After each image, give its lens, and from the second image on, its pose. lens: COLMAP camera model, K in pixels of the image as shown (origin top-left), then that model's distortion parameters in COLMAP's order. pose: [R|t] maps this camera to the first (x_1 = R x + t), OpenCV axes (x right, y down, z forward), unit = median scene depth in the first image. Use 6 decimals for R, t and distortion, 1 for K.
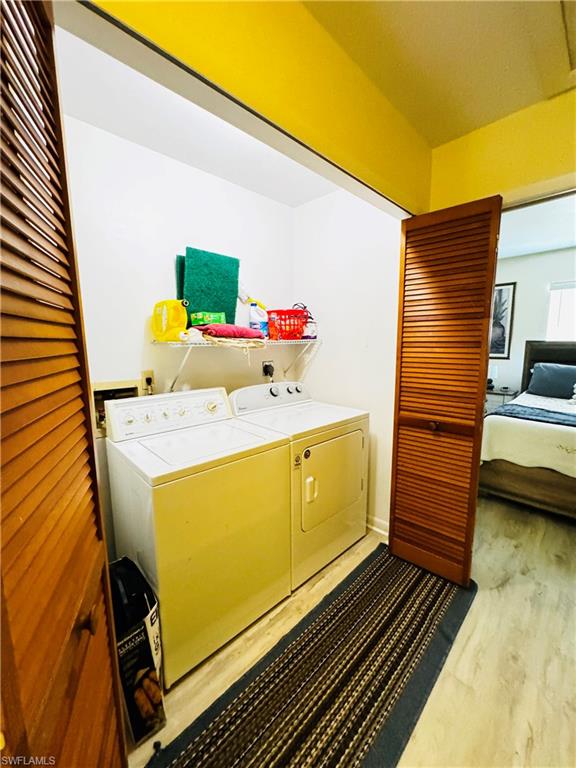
lens RADIAL K [[307.5, 0, 291.5], [0, 307.5, 378.9], [0, 0, 1]] dist [-0.003710, 0.001101]
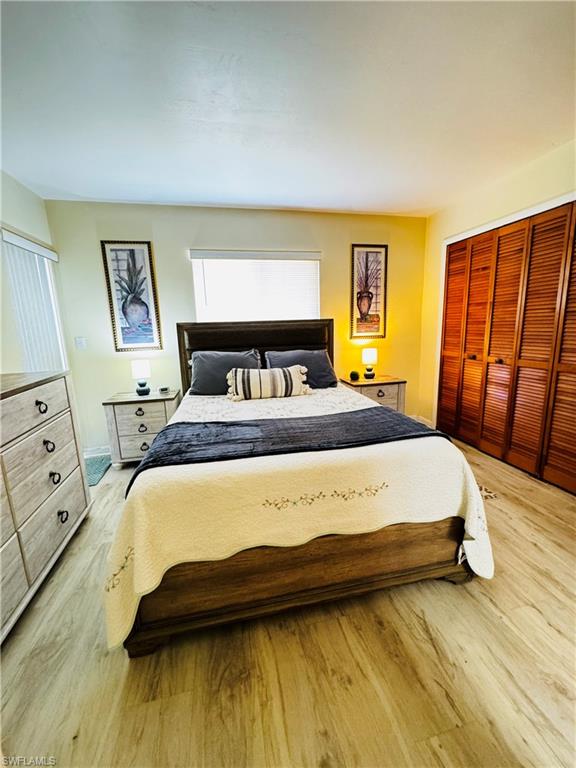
lens RADIAL K [[307.5, 0, 290.7], [0, 307.5, 385.0], [0, 0, 1]] dist [-0.003710, 0.001101]
pose [[0.533902, -0.175958, 0.827035, 0.271843], [0.135540, 0.983269, 0.121699, -0.029995], [-0.834612, 0.047121, 0.548819, 0.370317]]
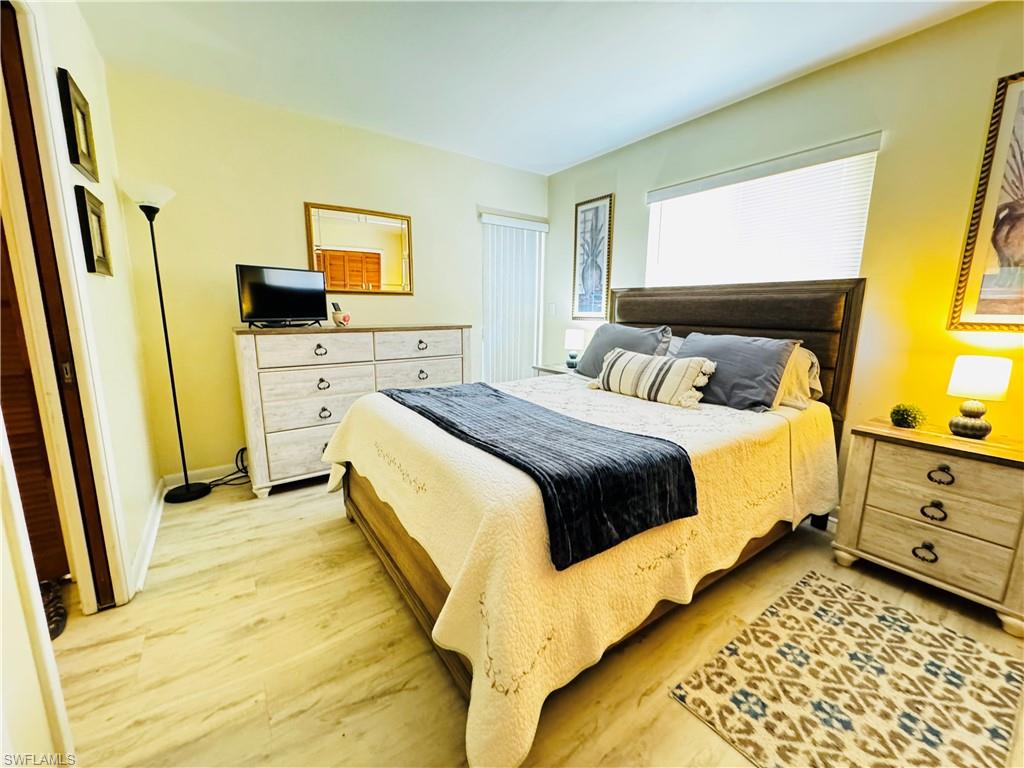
lens RADIAL K [[409.9, 0, 506.0], [0, 409.9, 384.6], [0, 0, 1]] dist [-0.003710, 0.001101]
pose [[0.985395, 0.046541, -0.163803, 0.718615], [-0.037765, 0.997700, 0.056292, 0.029544], [0.166046, -0.049284, 0.984886, 0.150612]]
